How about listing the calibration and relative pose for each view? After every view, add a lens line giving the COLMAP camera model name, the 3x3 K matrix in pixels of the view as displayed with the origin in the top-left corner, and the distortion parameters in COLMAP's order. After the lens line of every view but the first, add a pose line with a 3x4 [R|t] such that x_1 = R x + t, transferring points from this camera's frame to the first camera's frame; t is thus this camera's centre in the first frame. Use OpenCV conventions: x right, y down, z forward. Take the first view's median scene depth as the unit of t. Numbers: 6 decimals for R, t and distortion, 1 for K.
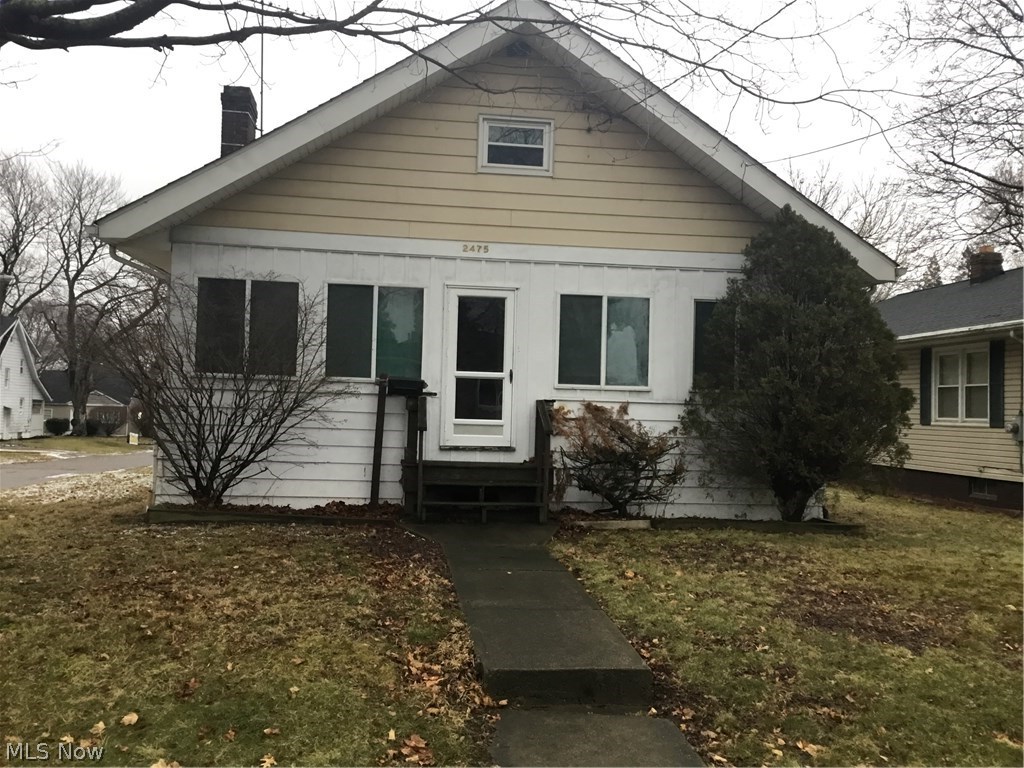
lens RADIAL K [[897.2, 0, 511.2], [0, 897.2, 384.7], [0, 0, 1]] dist [0.124059, -0.005837]
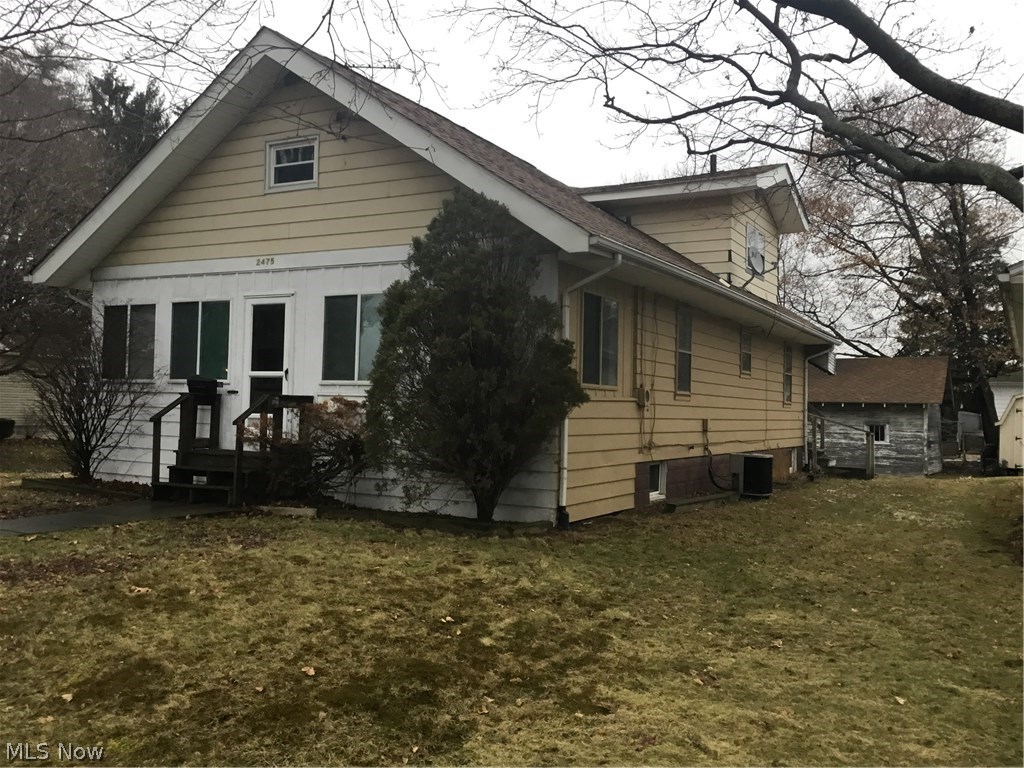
lens RADIAL K [[897.2, 0, 511.2], [0, 897.2, 384.7], [0, 0, 1]] dist [0.124059, -0.005837]
pose [[0.806684, -0.023580, -0.590513, 0.870855], [0.015599, 0.999705, -0.018610, 0.027888], [0.590778, 0.005802, 0.806813, 0.269398]]
